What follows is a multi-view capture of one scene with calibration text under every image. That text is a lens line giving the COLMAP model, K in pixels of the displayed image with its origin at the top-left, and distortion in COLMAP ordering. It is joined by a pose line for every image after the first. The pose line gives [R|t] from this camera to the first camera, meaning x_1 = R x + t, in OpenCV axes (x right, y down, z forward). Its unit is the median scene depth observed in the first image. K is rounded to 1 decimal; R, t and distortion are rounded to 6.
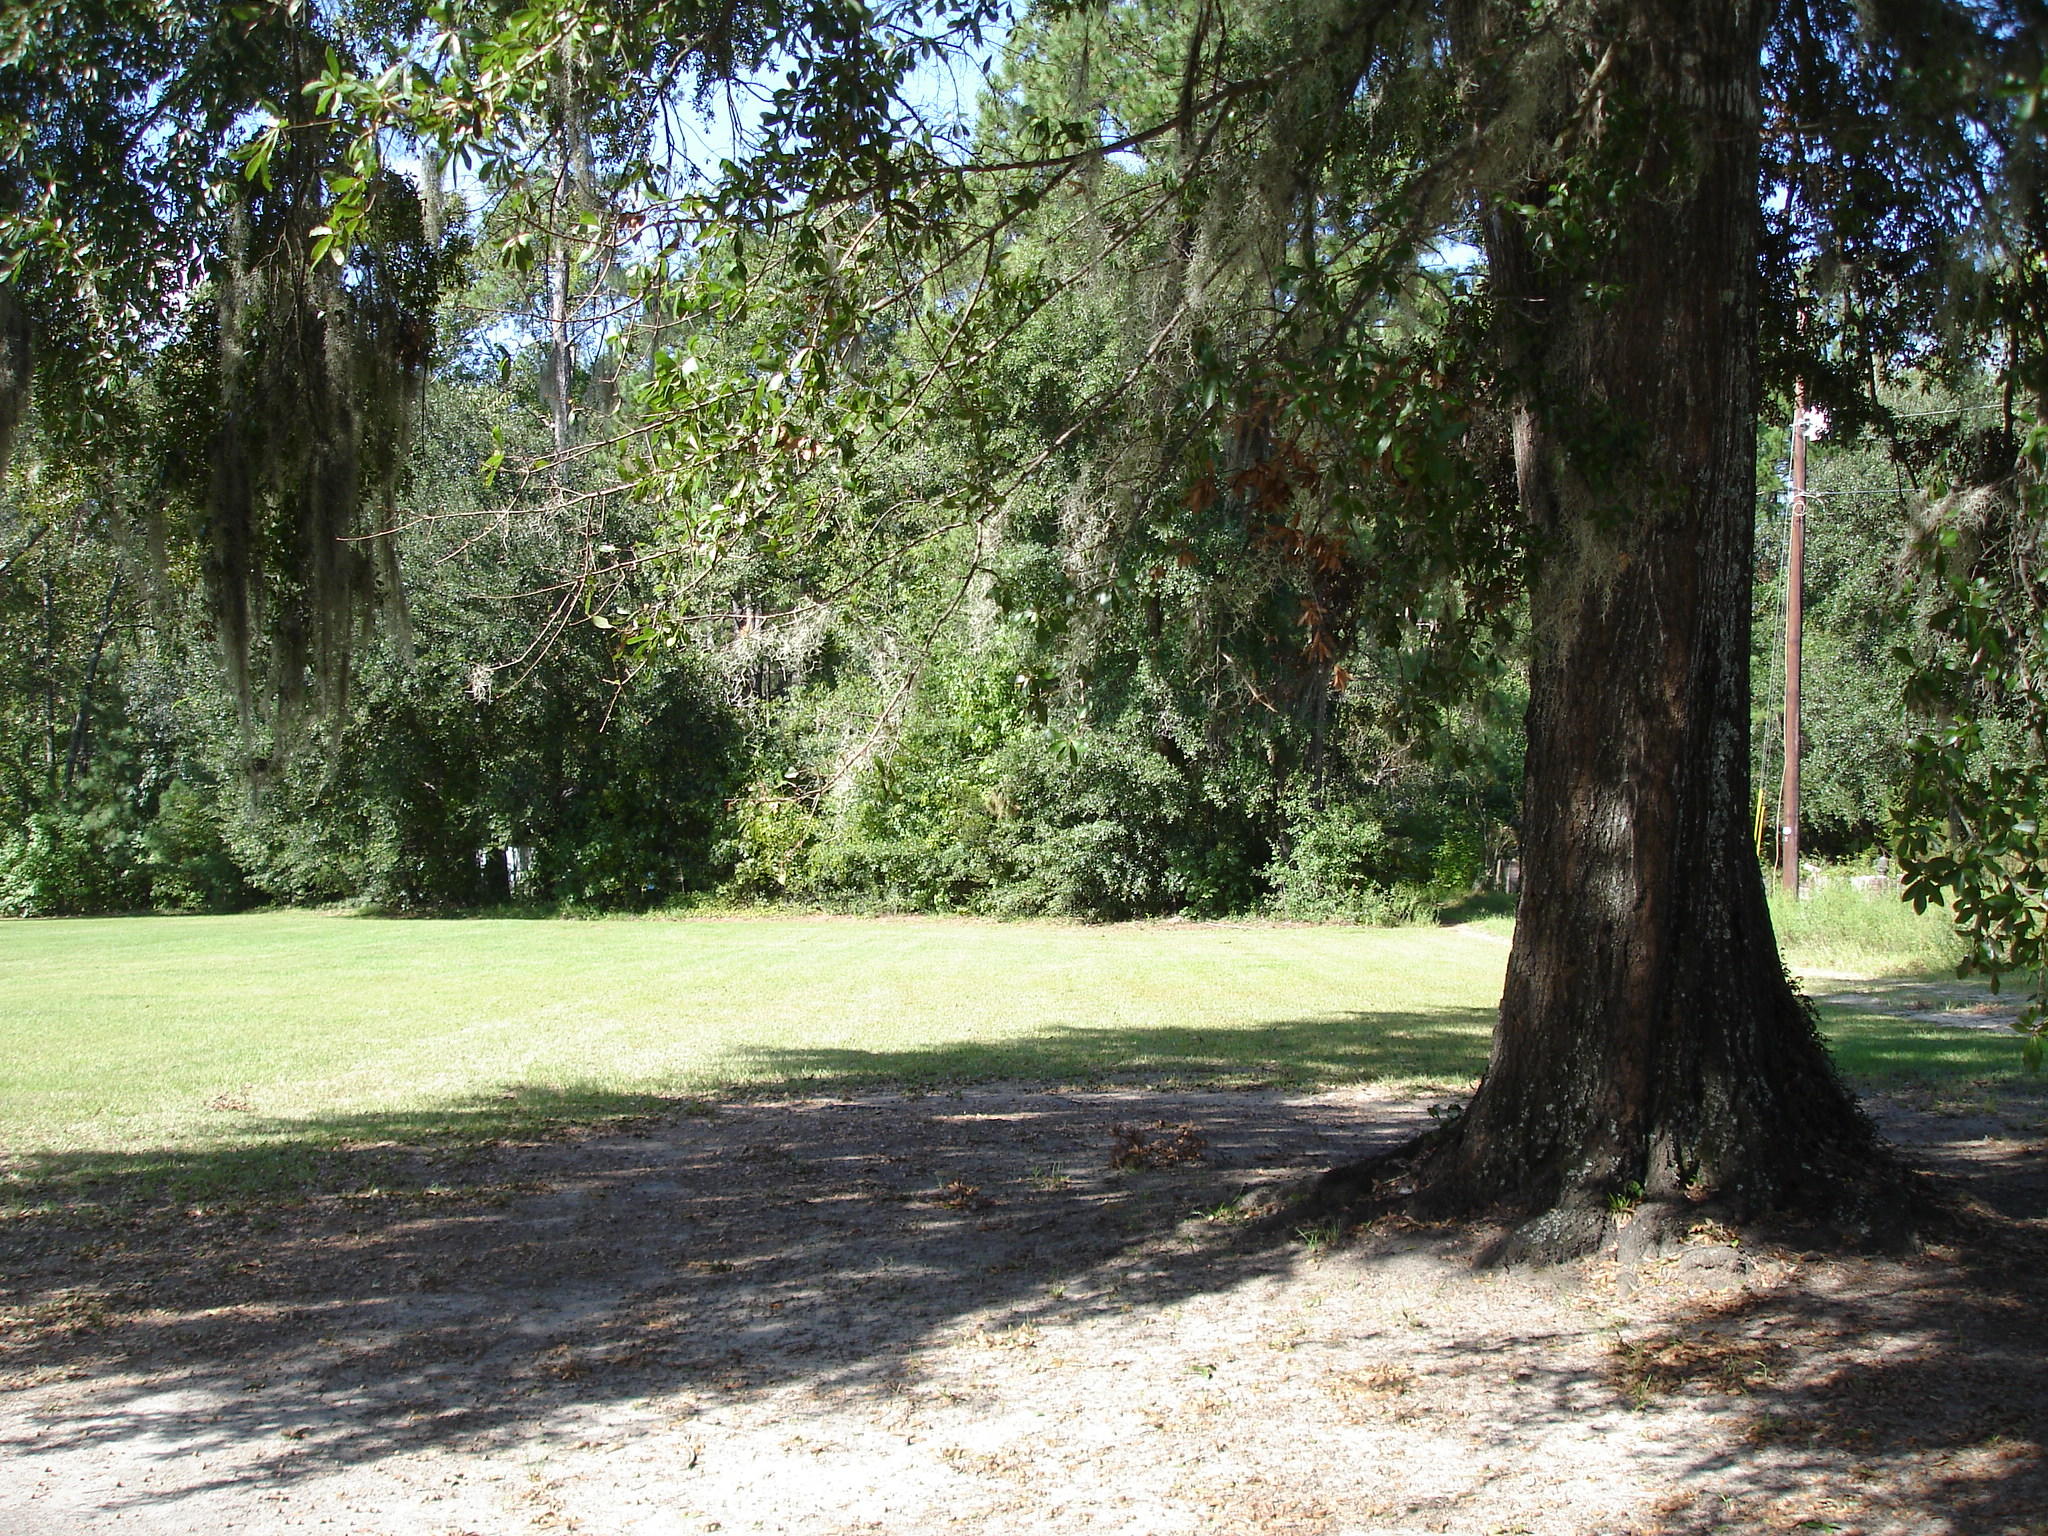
lens RADIAL K [[2274.2, 0, 986.3], [0, 2274.2, 717.4], [0, 0, 1]] dist [-0.040386, -0.256509]
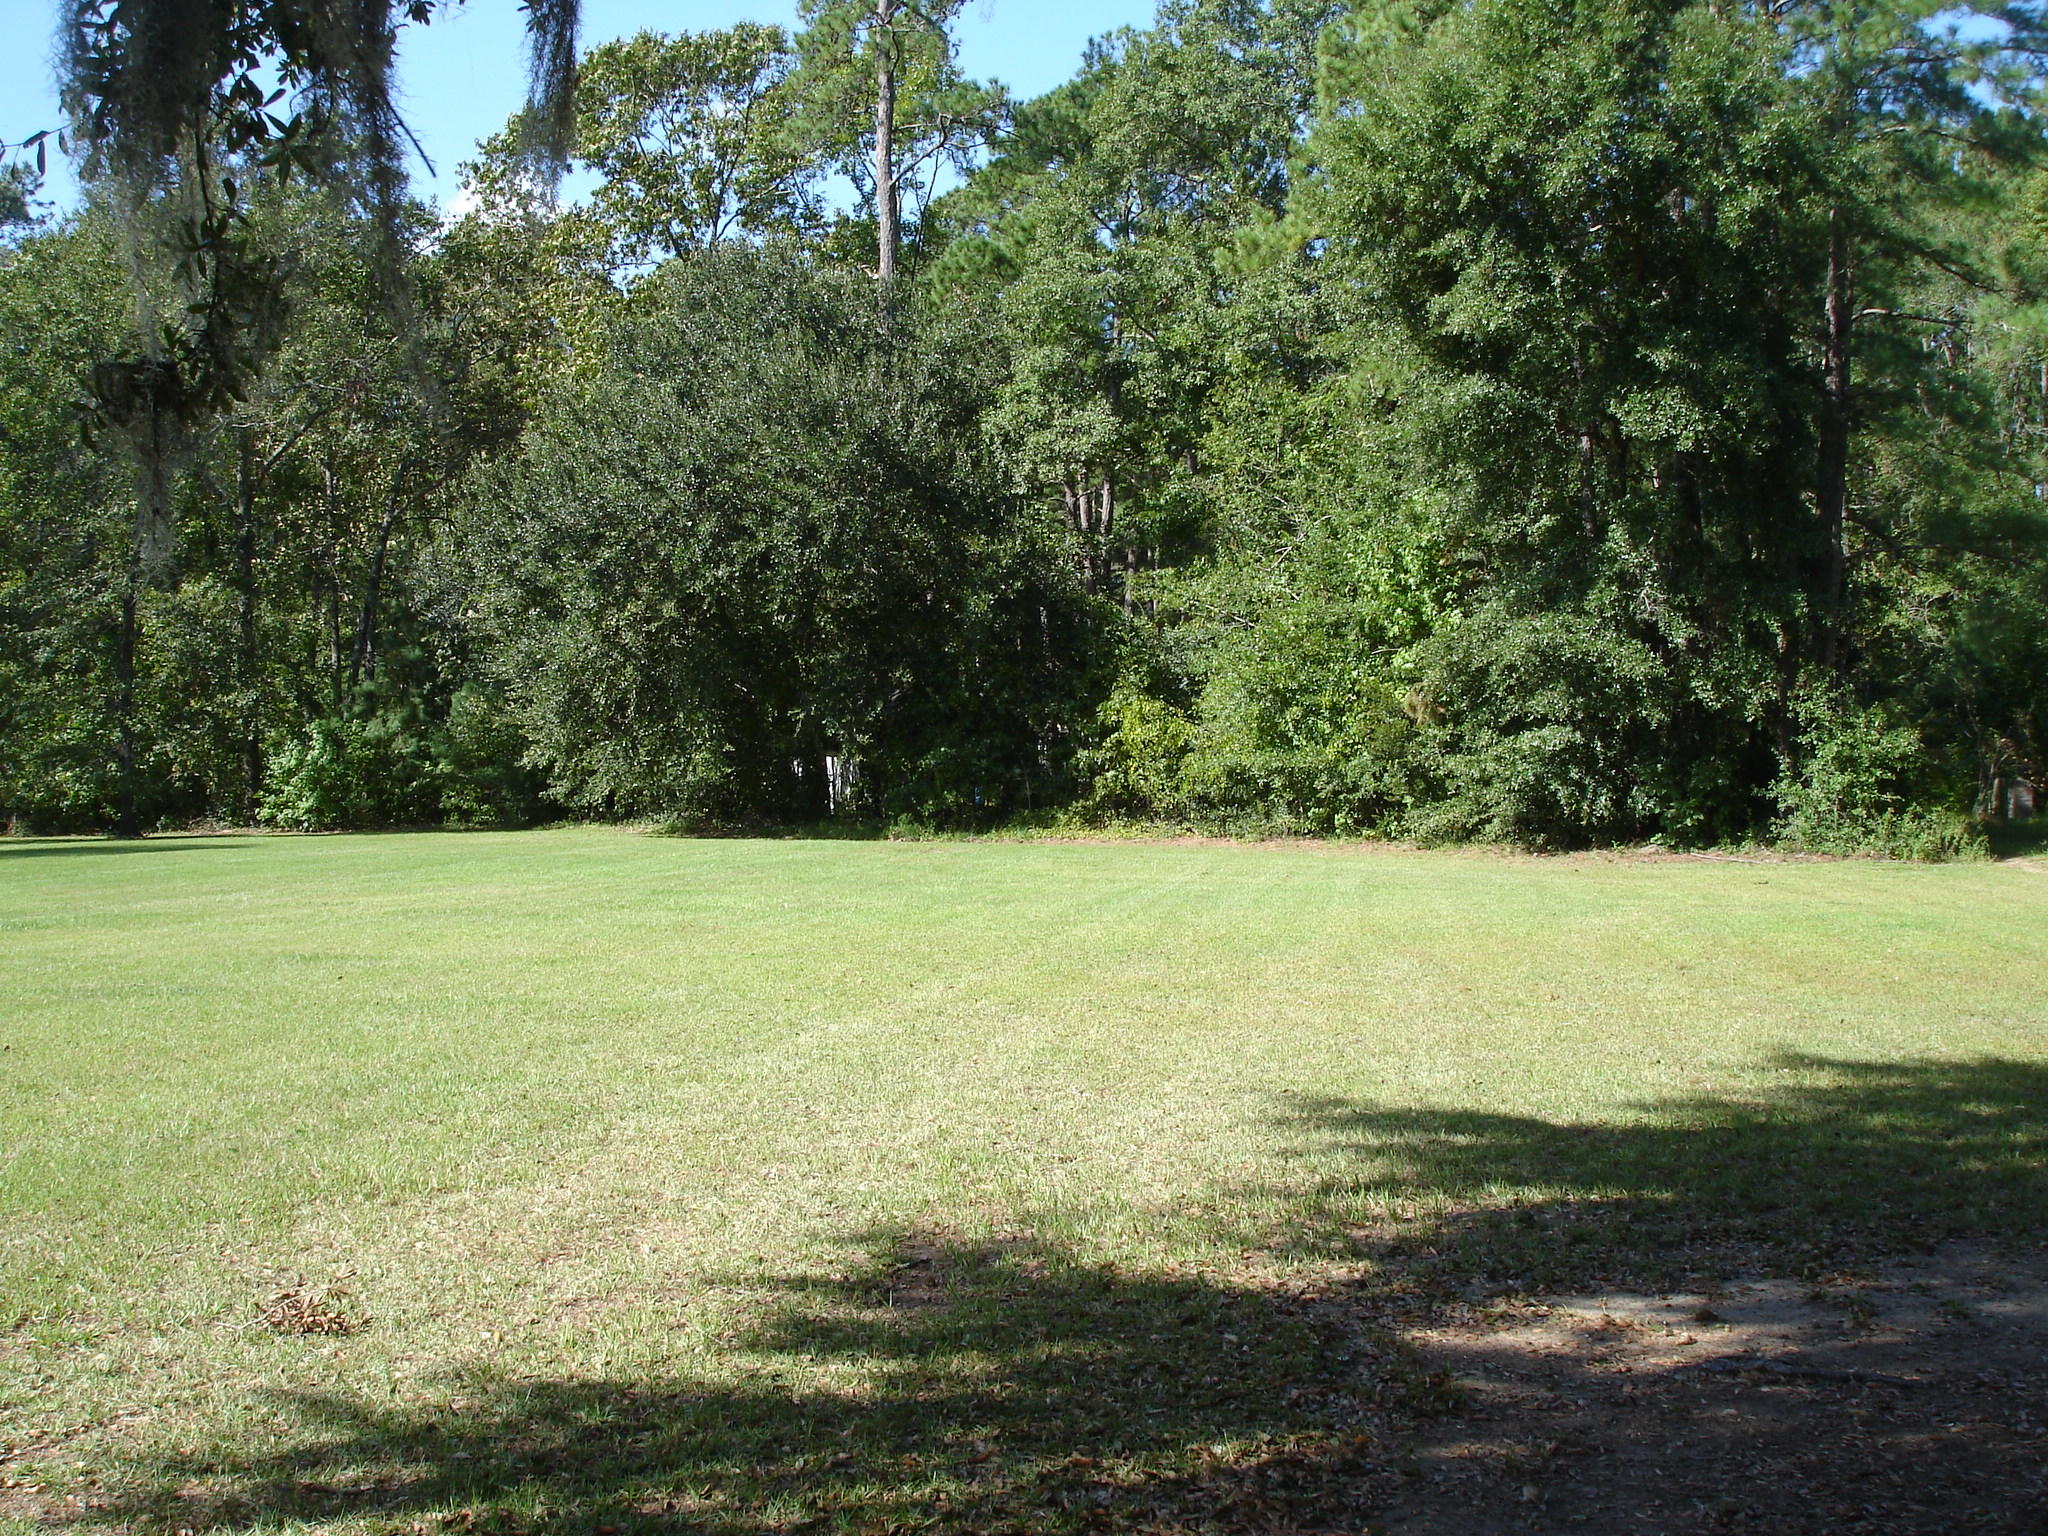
lens RADIAL K [[2298.5, 0, 1024.0], [0, 2298.5, 768.0], [0, 0, 1]] dist [-0.058644, -0.154665]
pose [[0.992711, 0.007114, -0.120310, -0.035653], [0.000020, 0.998247, 0.059192, 0.011185], [0.120520, -0.058763, 0.990970, 0.156567]]
